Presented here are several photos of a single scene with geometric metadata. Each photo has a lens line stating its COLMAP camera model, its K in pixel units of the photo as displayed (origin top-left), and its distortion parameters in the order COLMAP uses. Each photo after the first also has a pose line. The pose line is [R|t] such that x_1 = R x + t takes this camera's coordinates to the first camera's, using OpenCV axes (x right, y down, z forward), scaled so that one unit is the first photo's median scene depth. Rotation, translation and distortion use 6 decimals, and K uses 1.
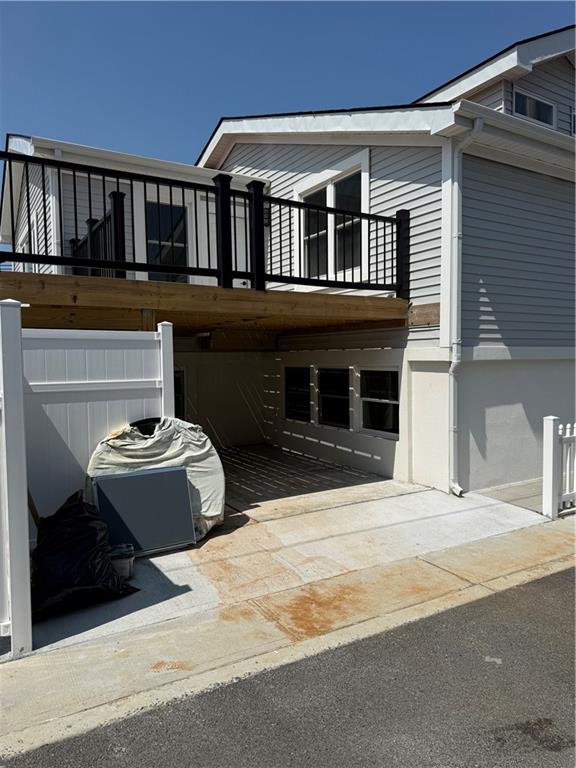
lens RADIAL K [[541.2, 0, 287.7], [0, 541.2, 389.0], [0, 0, 1]] dist [0.041333, -0.043074]
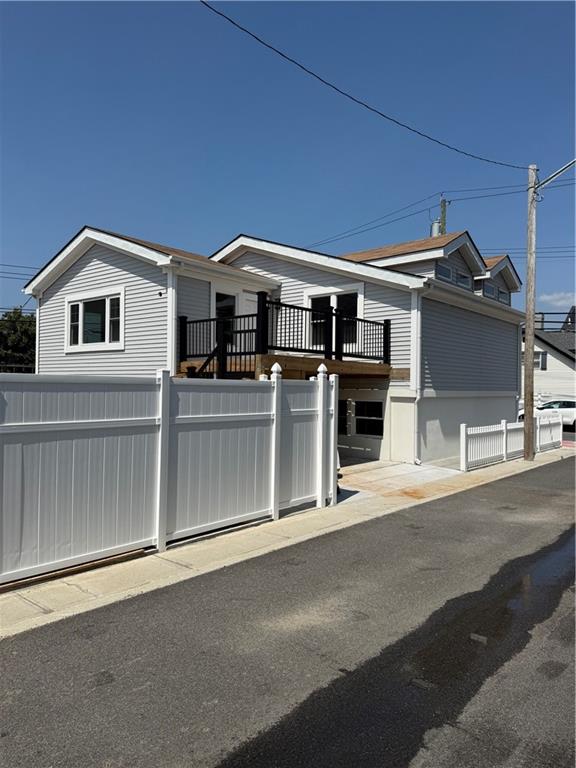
lens RADIAL K [[541.2, 0, 267.7], [0, 541.2, 390.1], [0, 0, 1]] dist [0.041333, -0.043074]
pose [[0.953702, 0.020007, 0.300088, -0.763097], [-0.003627, 0.998477, -0.055044, 0.031768], [-0.300732, 0.051408, 0.952322, -0.692942]]
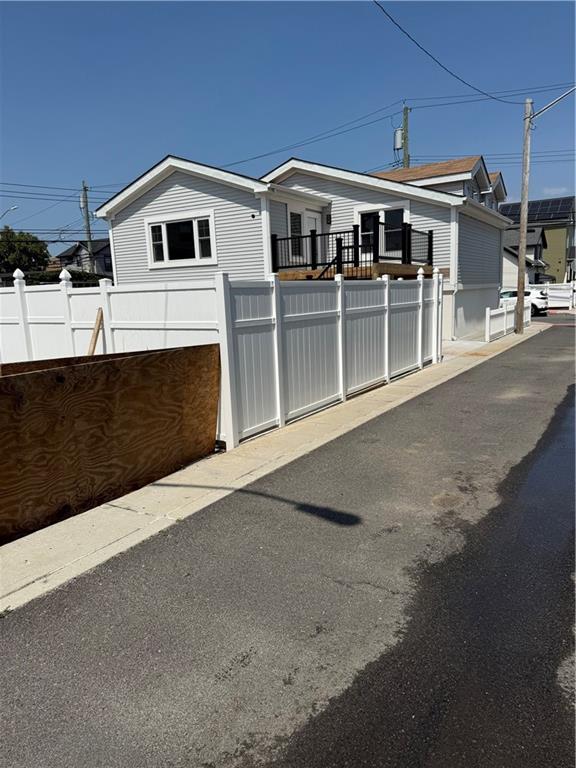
lens RADIAL K [[541.2, 0, 286.4], [0, 541.2, 382.8], [0, 0, 1]] dist [0.041333, -0.043074]
pose [[0.884938, -0.106224, 0.453432, -1.564479], [0.062999, 0.991995, 0.109438, 0.051259], [-0.461427, -0.068280, 0.884547, -0.940812]]
